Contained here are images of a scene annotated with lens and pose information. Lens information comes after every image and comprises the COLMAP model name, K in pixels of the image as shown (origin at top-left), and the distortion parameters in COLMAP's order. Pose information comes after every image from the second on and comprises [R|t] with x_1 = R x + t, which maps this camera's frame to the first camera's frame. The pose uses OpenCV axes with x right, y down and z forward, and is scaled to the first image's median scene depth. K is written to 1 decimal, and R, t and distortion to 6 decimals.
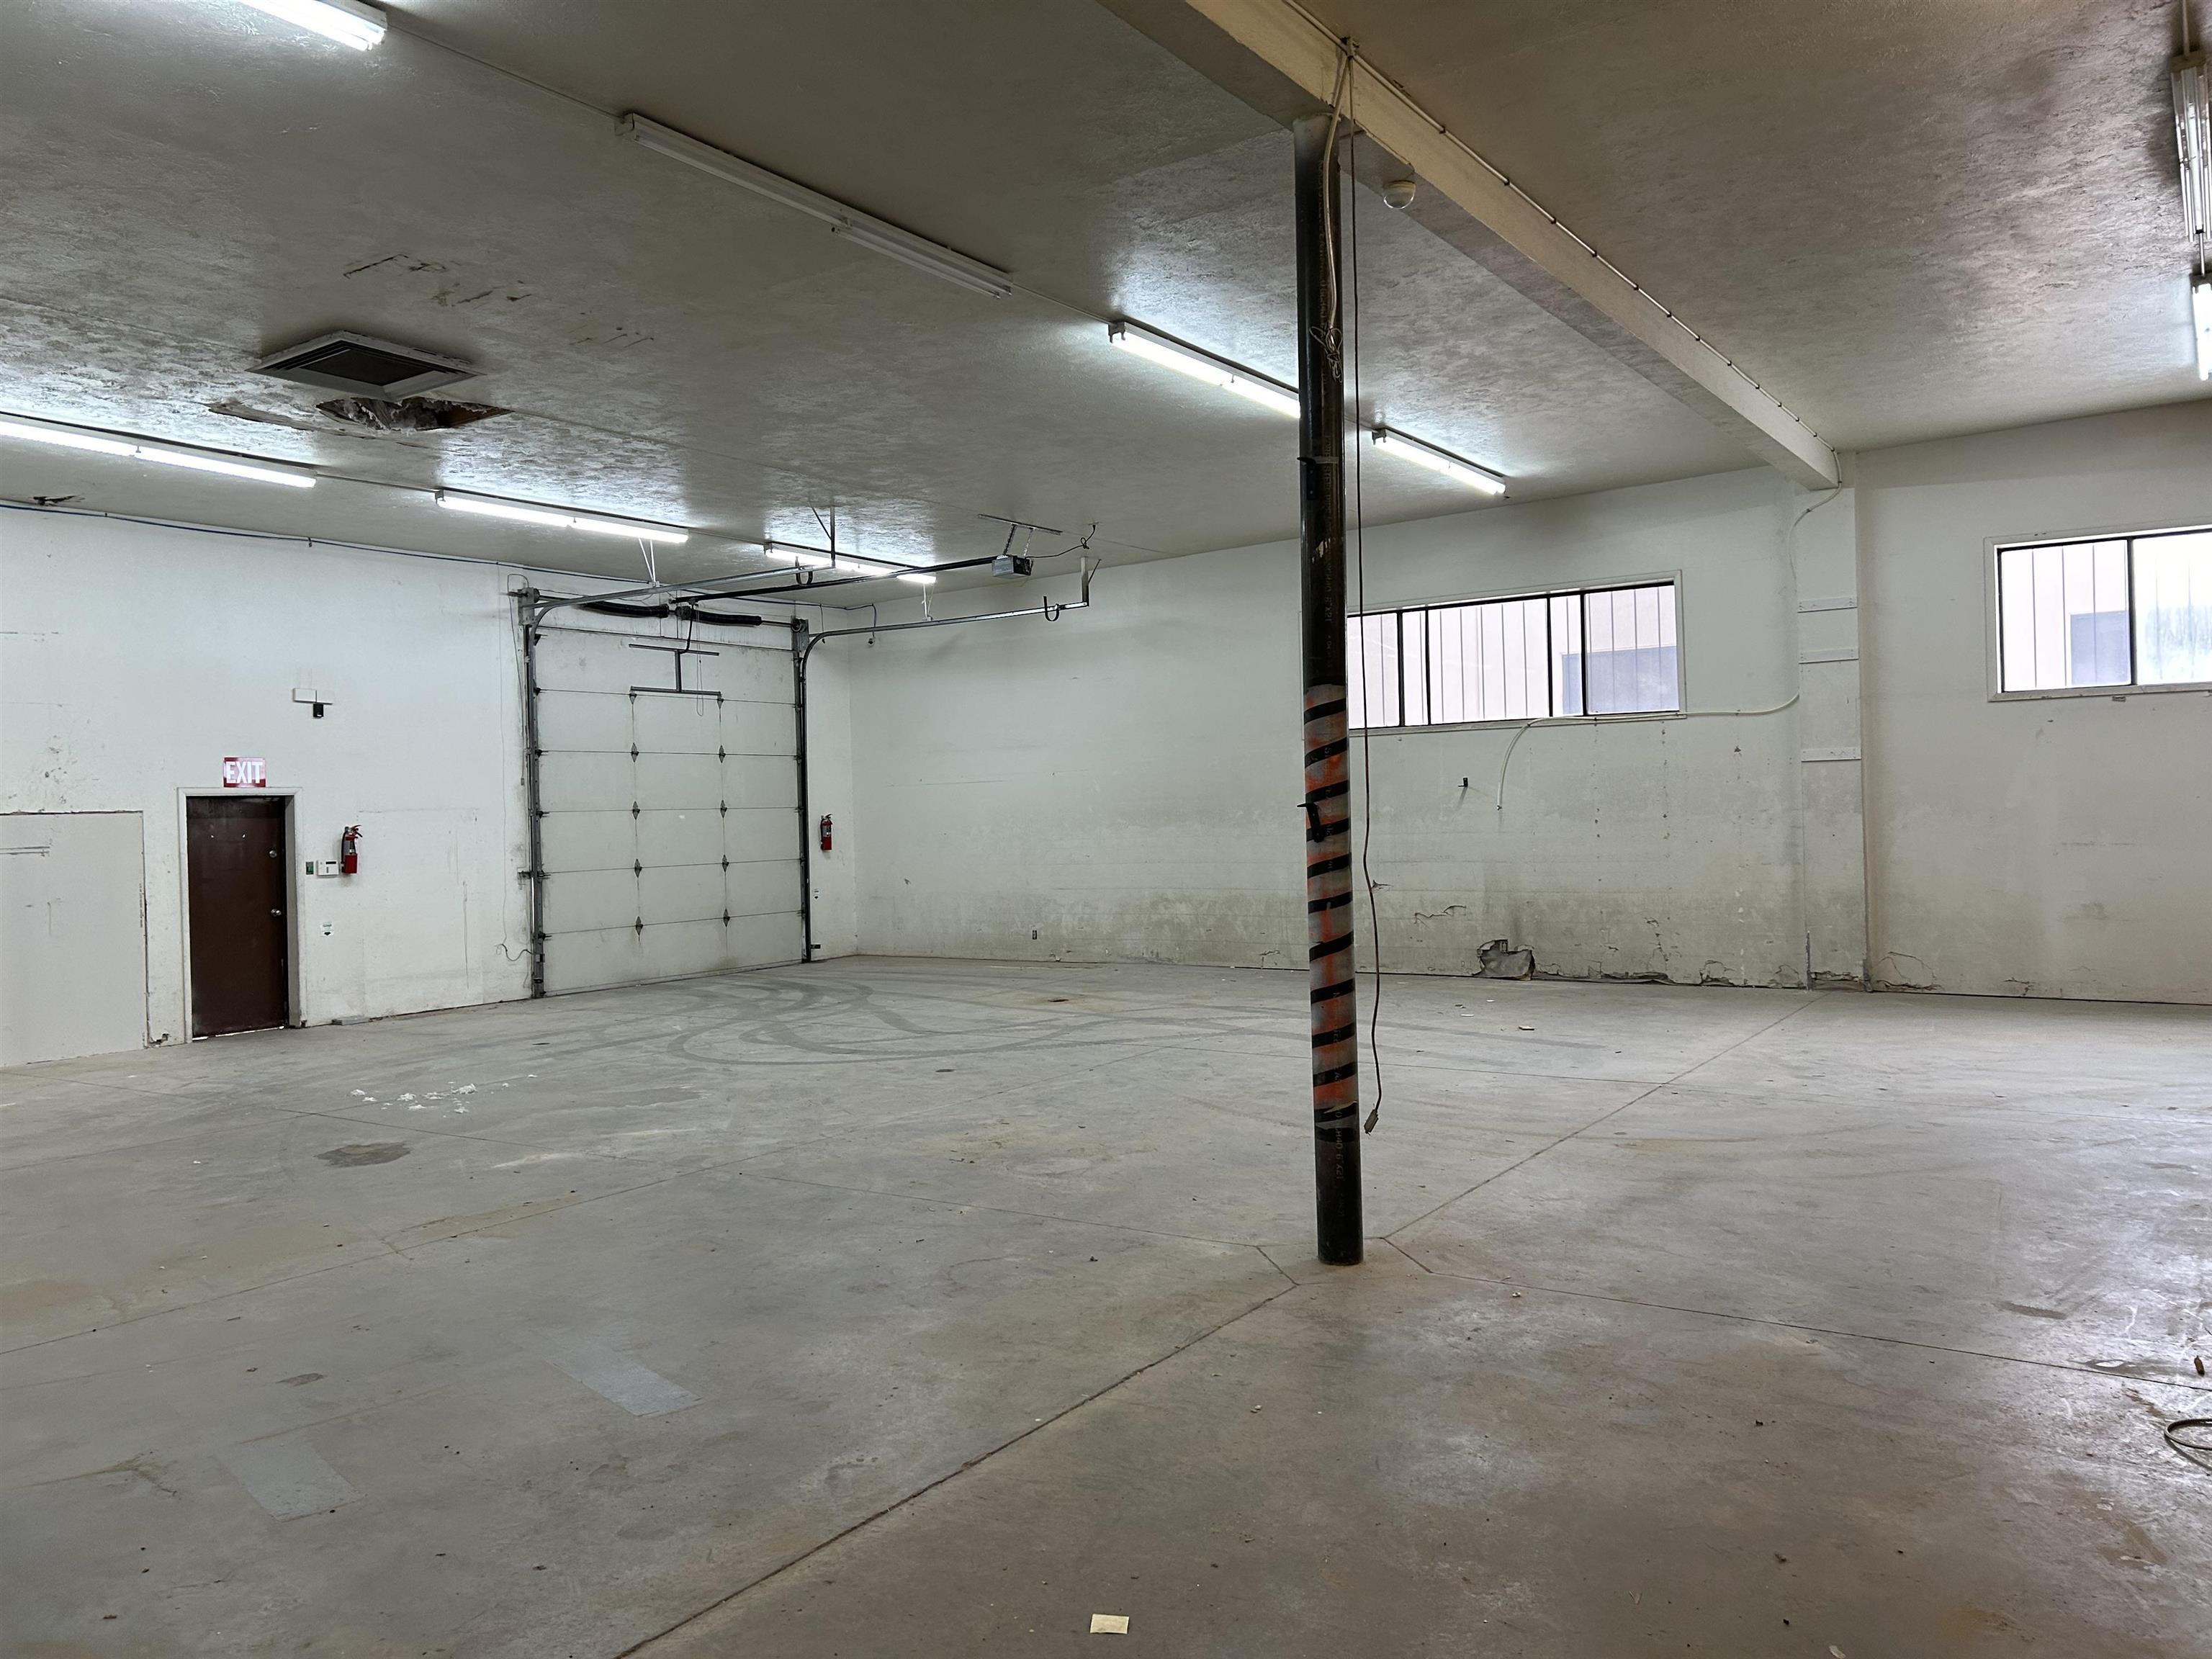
lens RADIAL K [[1679.0, 0, 1106.0], [0, 1679.0, 829.5], [0, 0, 1]] dist [-0.096690, 0.003204]
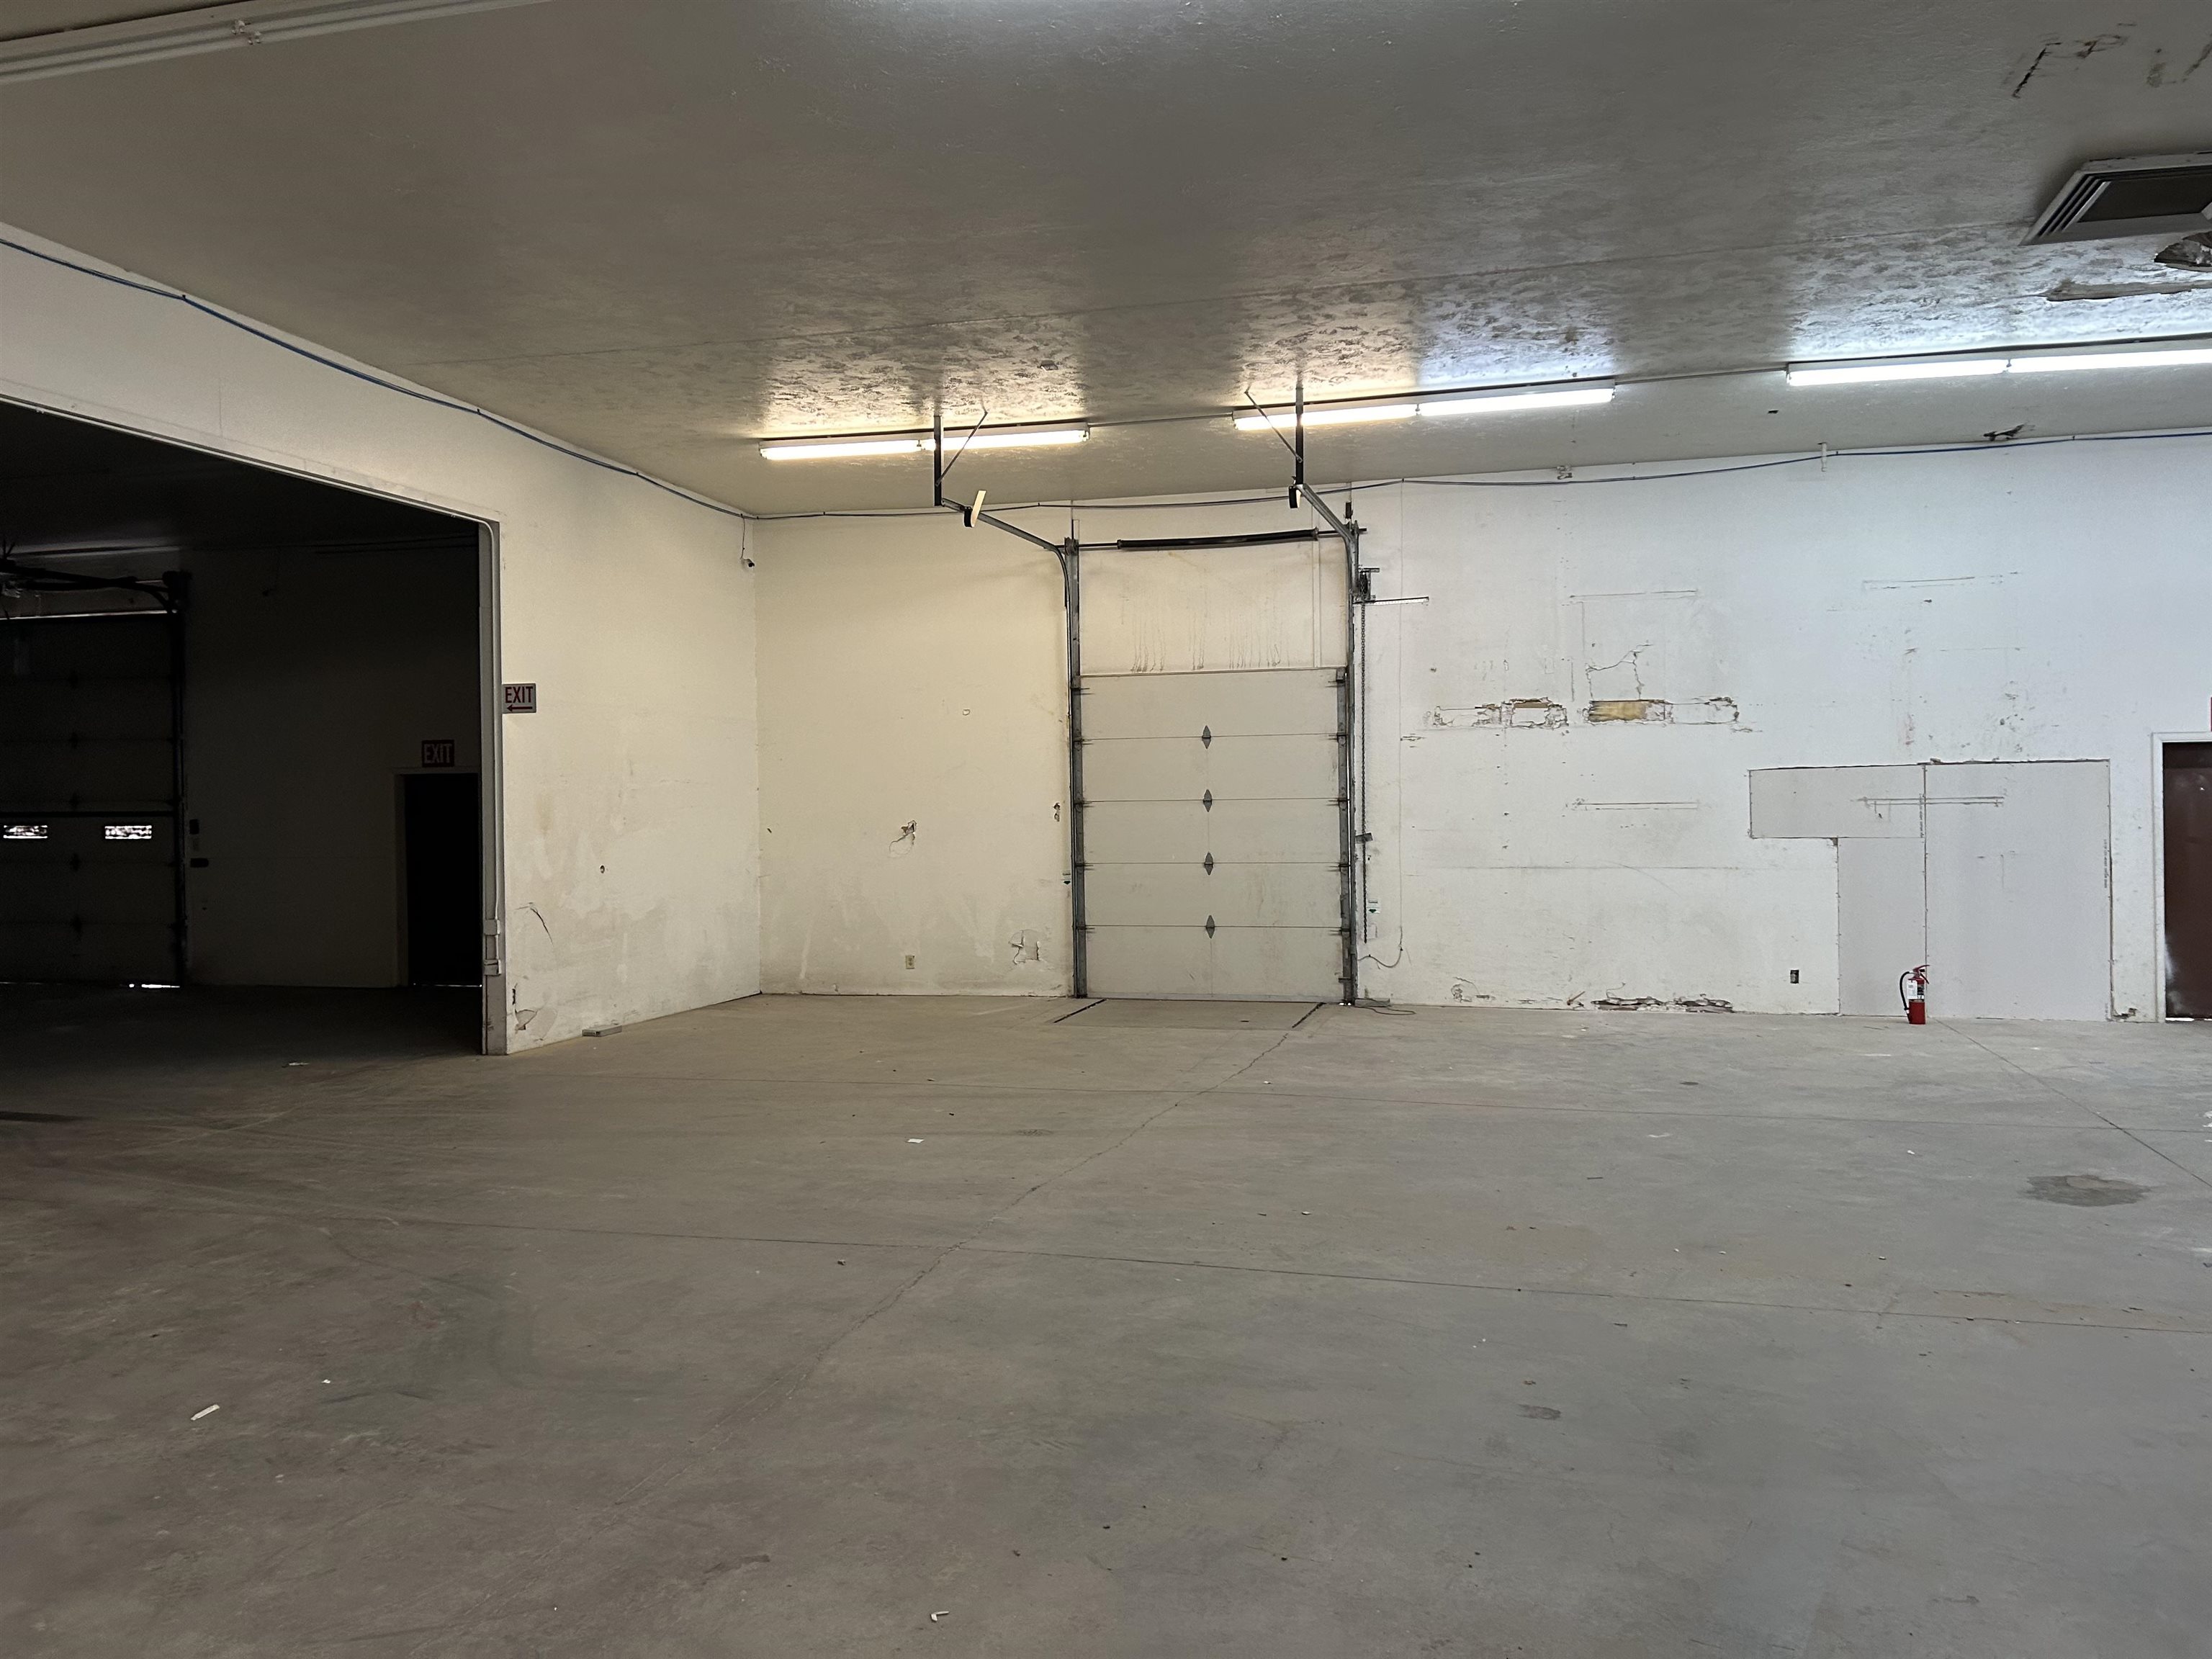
lens RADIAL K [[1610.1, 0, 1106.0], [0, 1610.1, 829.5], [0, 0, 1]] dist [0.064017, -0.003223]
pose [[0.325617, 0.042447, -0.944548, 0.146096], [-0.008061, 0.999080, 0.042119, -0.010528], [0.945467, -0.006101, 0.325660, 0.264715]]
